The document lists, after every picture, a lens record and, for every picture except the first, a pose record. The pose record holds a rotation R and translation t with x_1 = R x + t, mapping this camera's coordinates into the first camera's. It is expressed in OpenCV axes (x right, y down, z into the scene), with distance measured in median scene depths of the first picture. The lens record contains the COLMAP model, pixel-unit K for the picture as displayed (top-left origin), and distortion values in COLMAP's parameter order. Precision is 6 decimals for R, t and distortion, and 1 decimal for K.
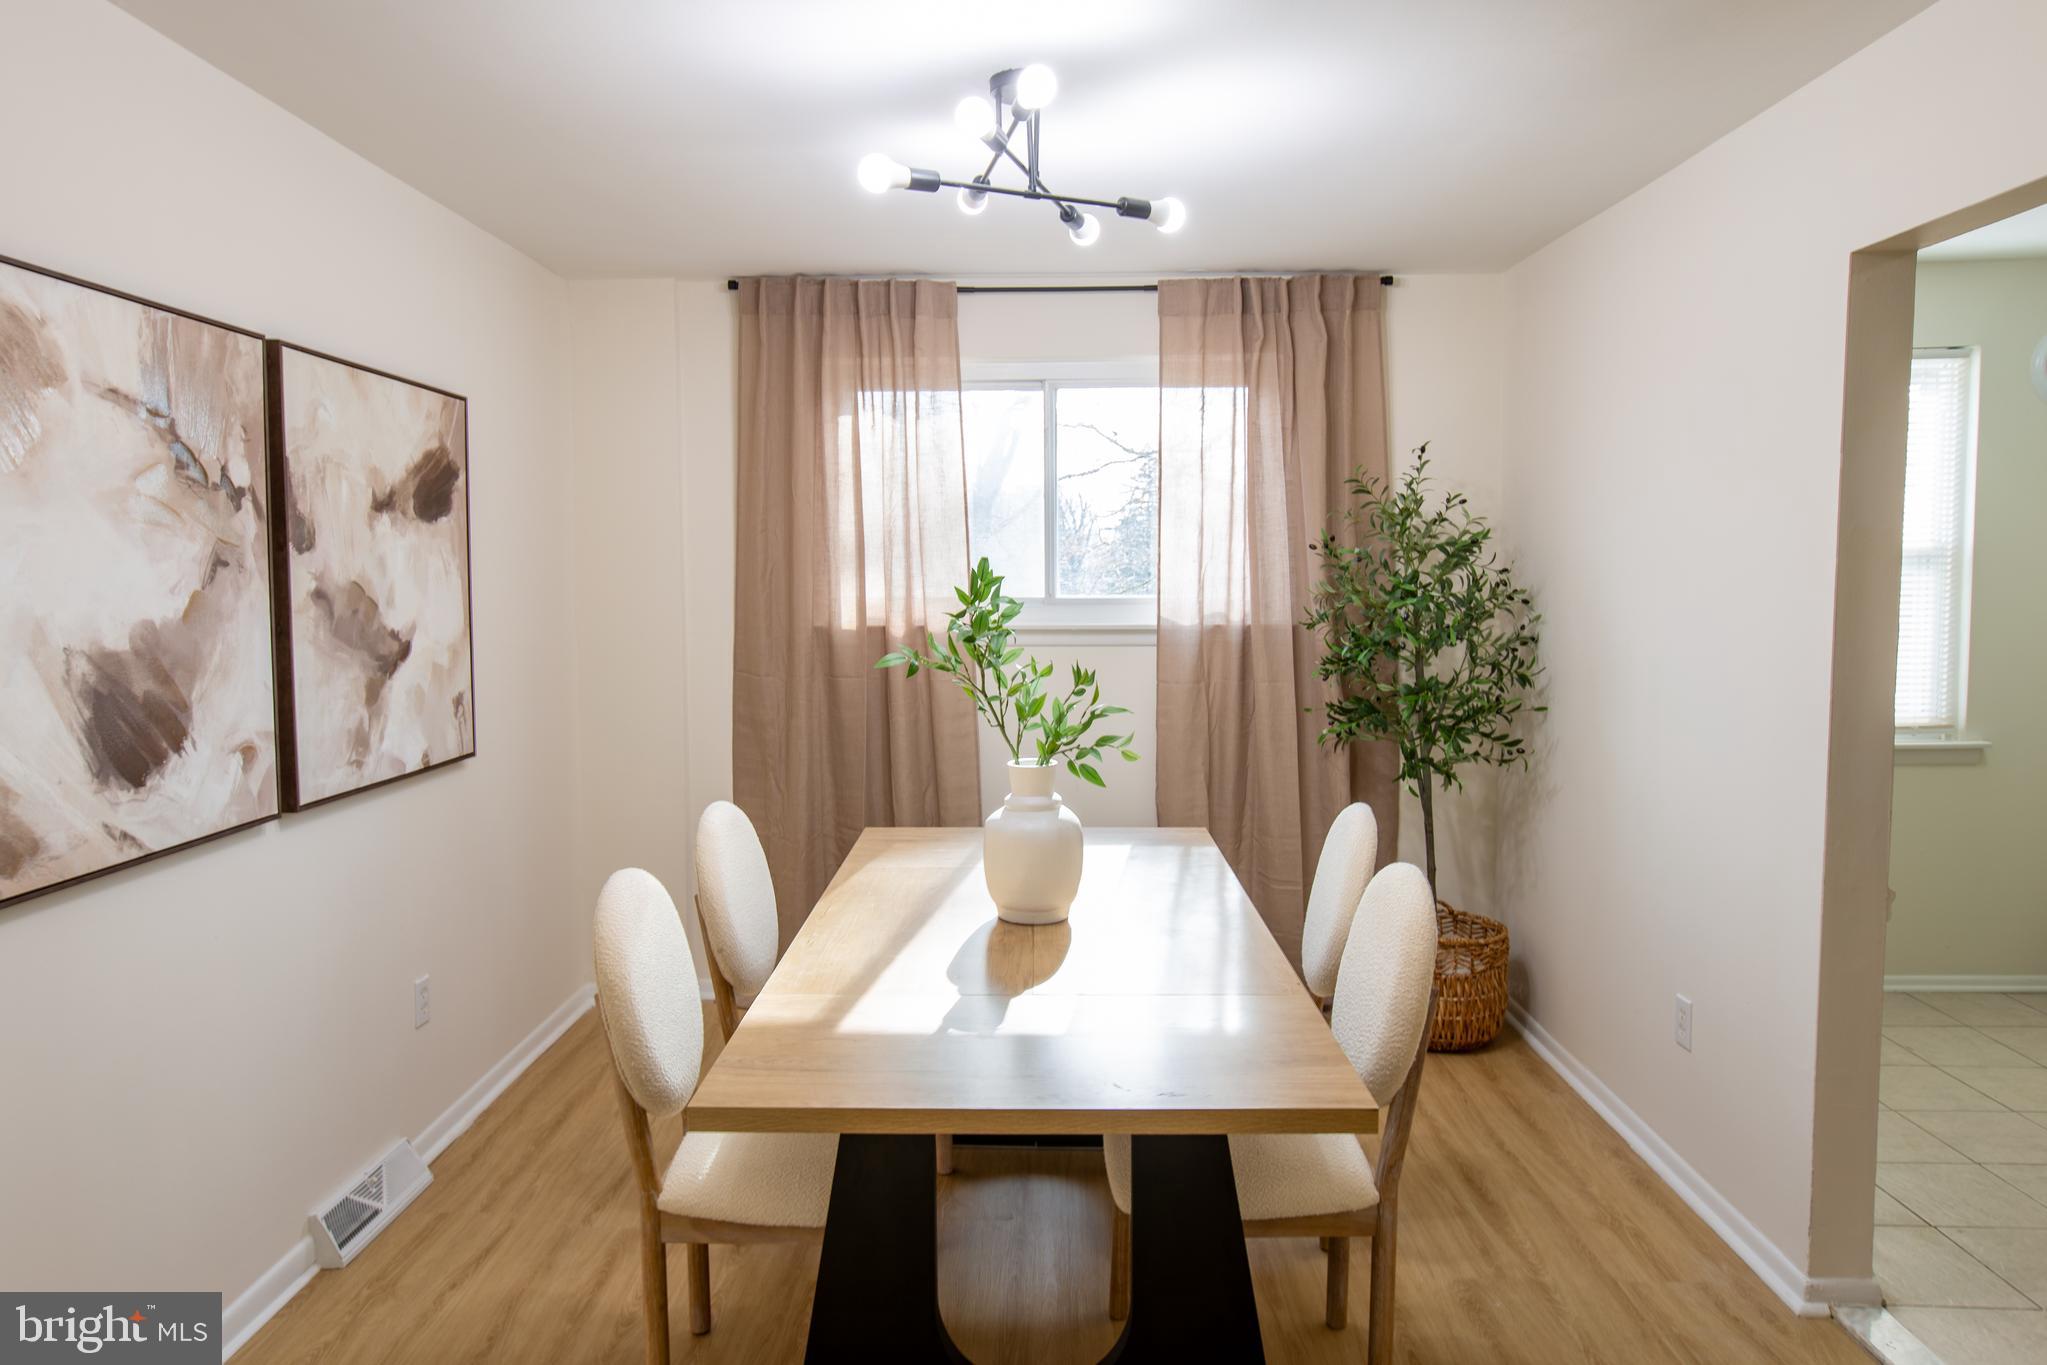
lens RADIAL K [[1359.9, 0, 1023.5], [0, 1359.9, 682.5], [0, 0, 1]] dist [0.087416, 0.000767]
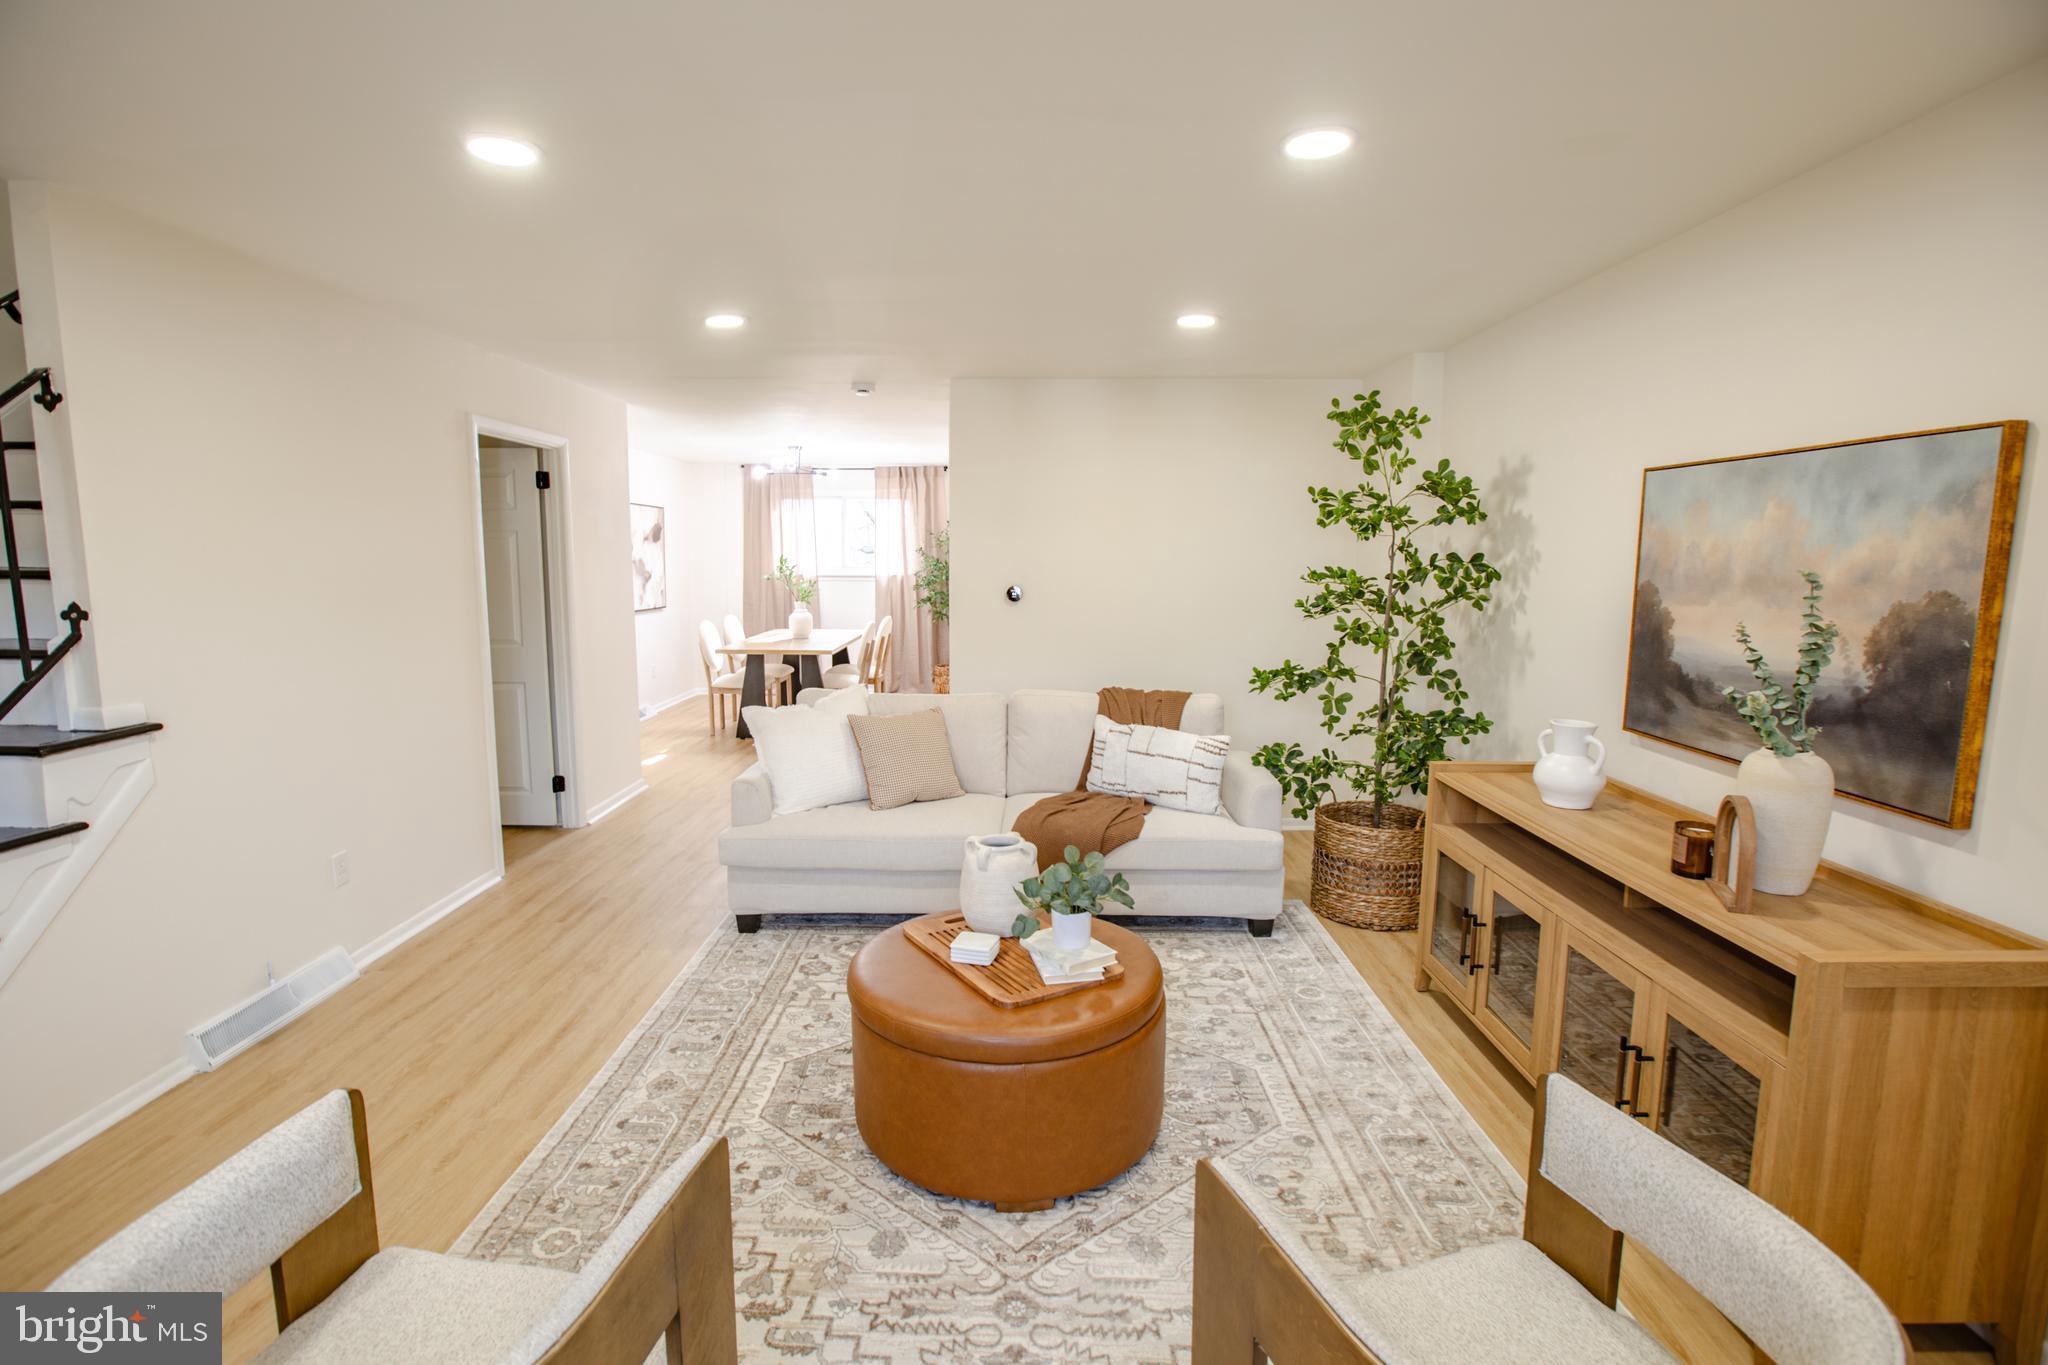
lens RADIAL K [[944.8, 0, 1019.5], [0, 944.8, 671.4], [0, 0, 1]] dist [-0.057338, 0.022893]
pose [[0.999646, 0.009887, 0.024707, 0.525400], [-0.010823, 0.999218, 0.038038, 0.132643], [-0.024311, -0.038292, 0.998971, -1.662593]]
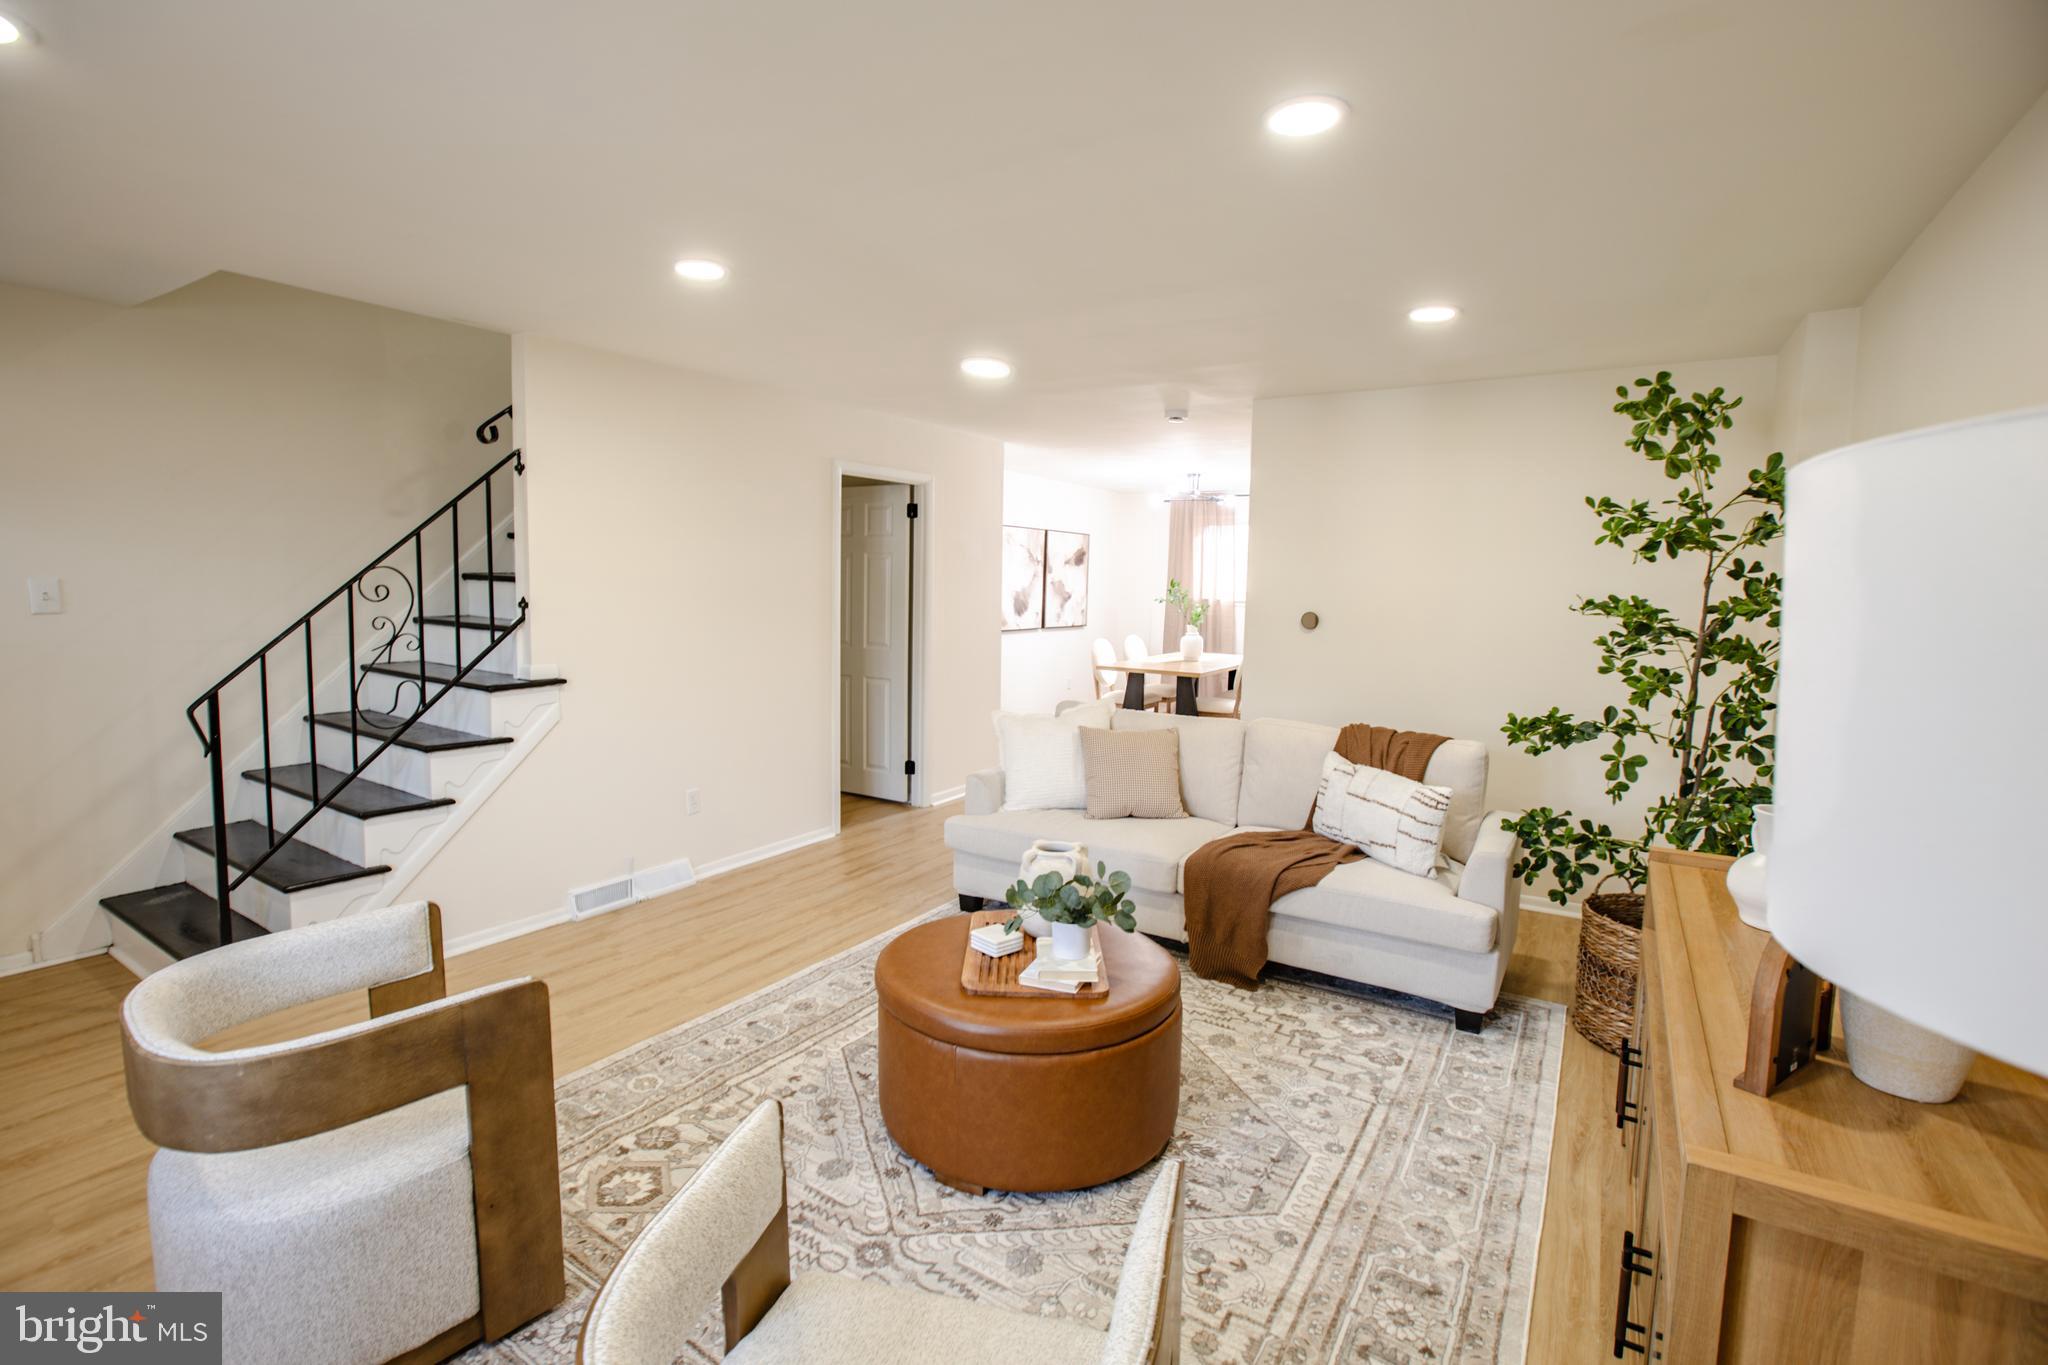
lens RADIAL K [[953.0, 0, 1013.4], [0, 953.0, 664.4], [0, 0, 1]] dist [-0.057505, 0.022592]
pose [[0.857233, 0.068920, -0.510295, 0.916169], [-0.066908, 0.997509, 0.022325, 0.131220], [0.510563, 0.015005, 0.859709, -1.605512]]
